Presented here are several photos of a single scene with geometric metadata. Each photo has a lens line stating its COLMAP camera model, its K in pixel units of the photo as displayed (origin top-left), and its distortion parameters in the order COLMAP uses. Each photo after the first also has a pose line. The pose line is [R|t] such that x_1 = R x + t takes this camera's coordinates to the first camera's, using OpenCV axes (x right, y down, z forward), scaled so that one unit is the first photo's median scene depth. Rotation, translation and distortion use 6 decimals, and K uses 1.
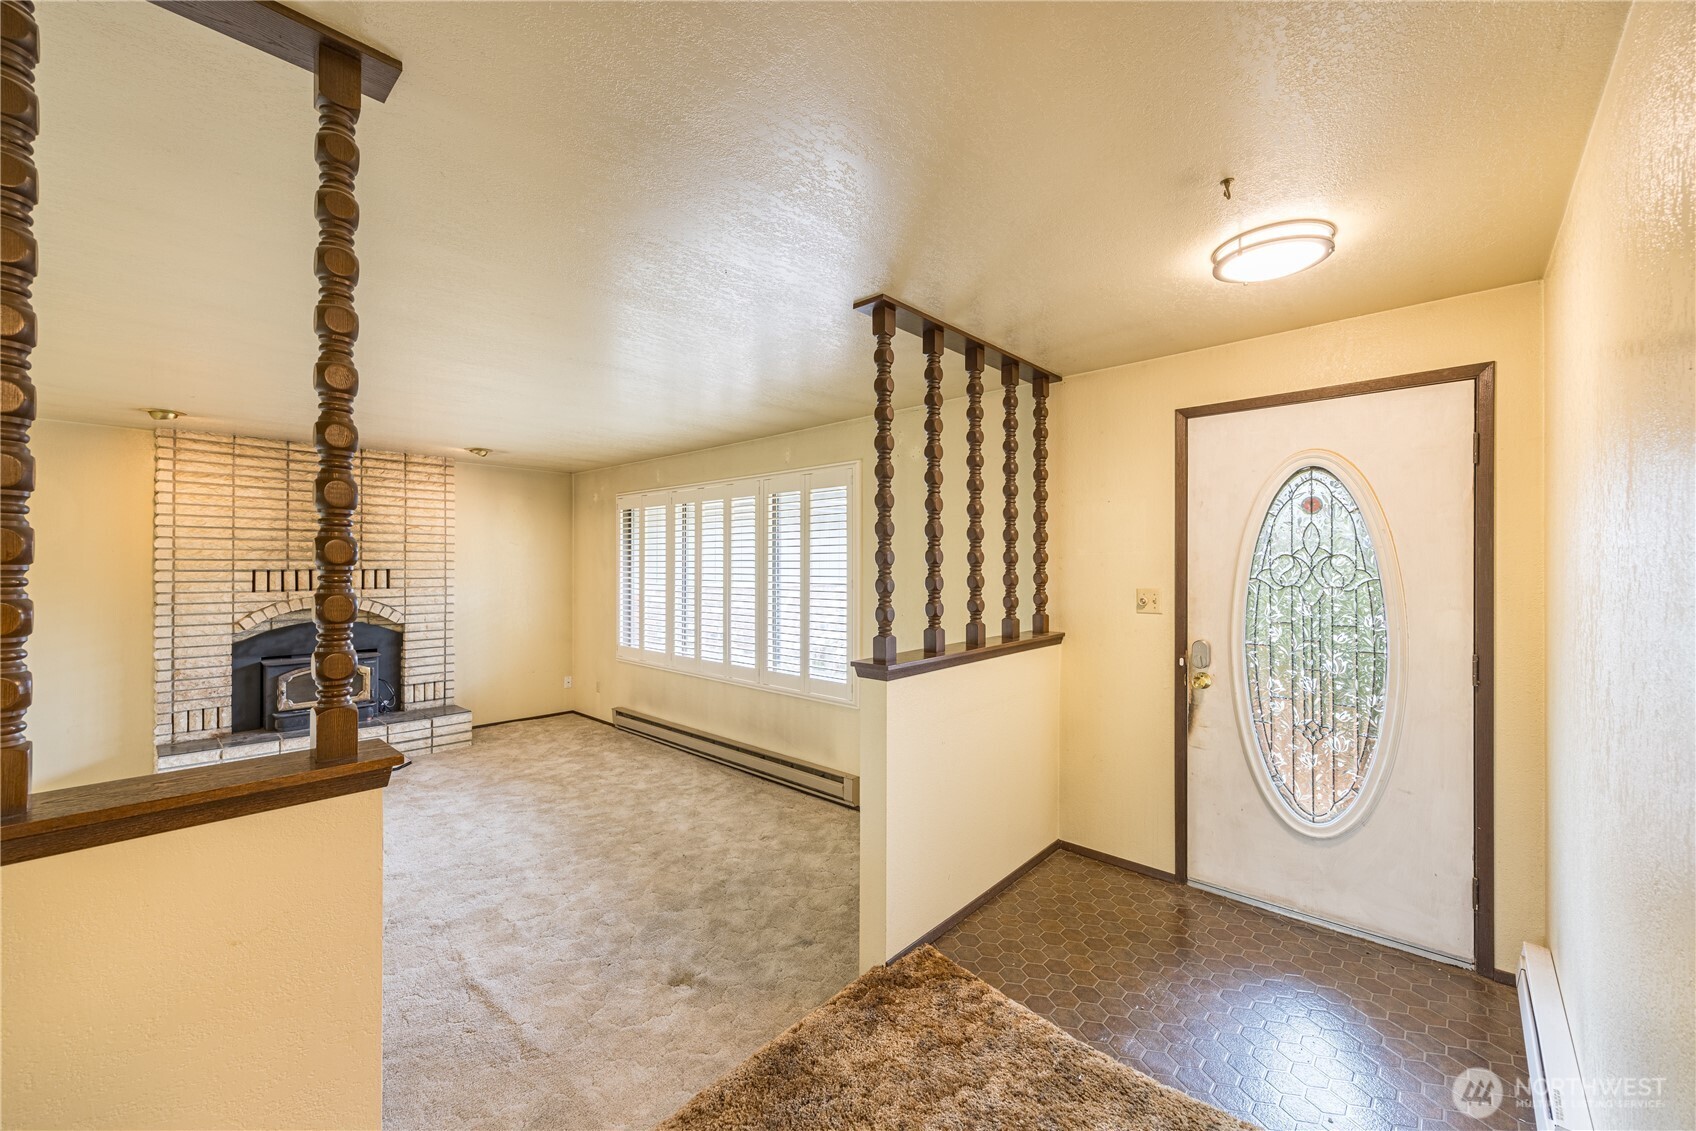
lens RADIAL K [[661.3, 0, 845.2], [0, 661.3, 561.2], [0, 0, 1]] dist [0.000634, 0.000052]
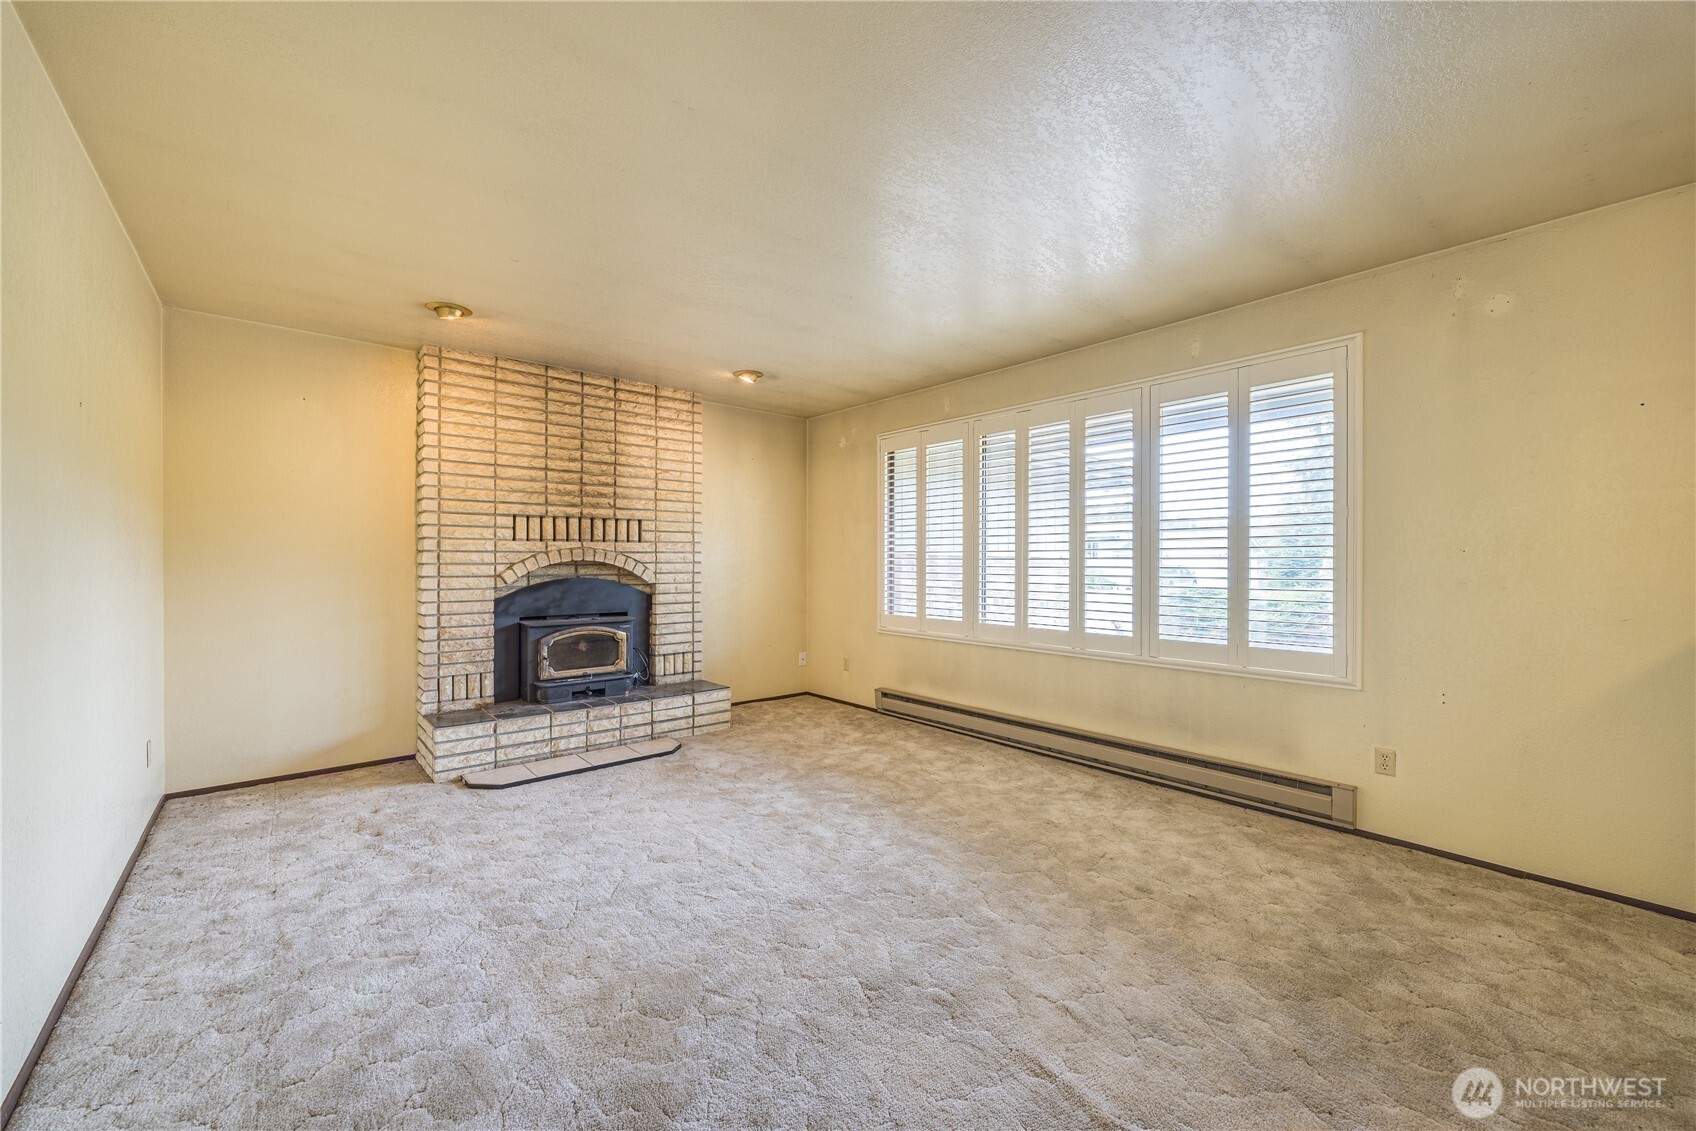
lens RADIAL K [[664.2, 0, 838.6], [0, 664.2, 556.6], [0, 0, 1]] dist [-0.002186, 0.000048]
pose [[0.991744, -0.002332, -0.128211, -0.360132], [0.002315, 0.999997, -0.000284, 0.067715], [0.128211, -0.000015, 0.991747, 0.196084]]
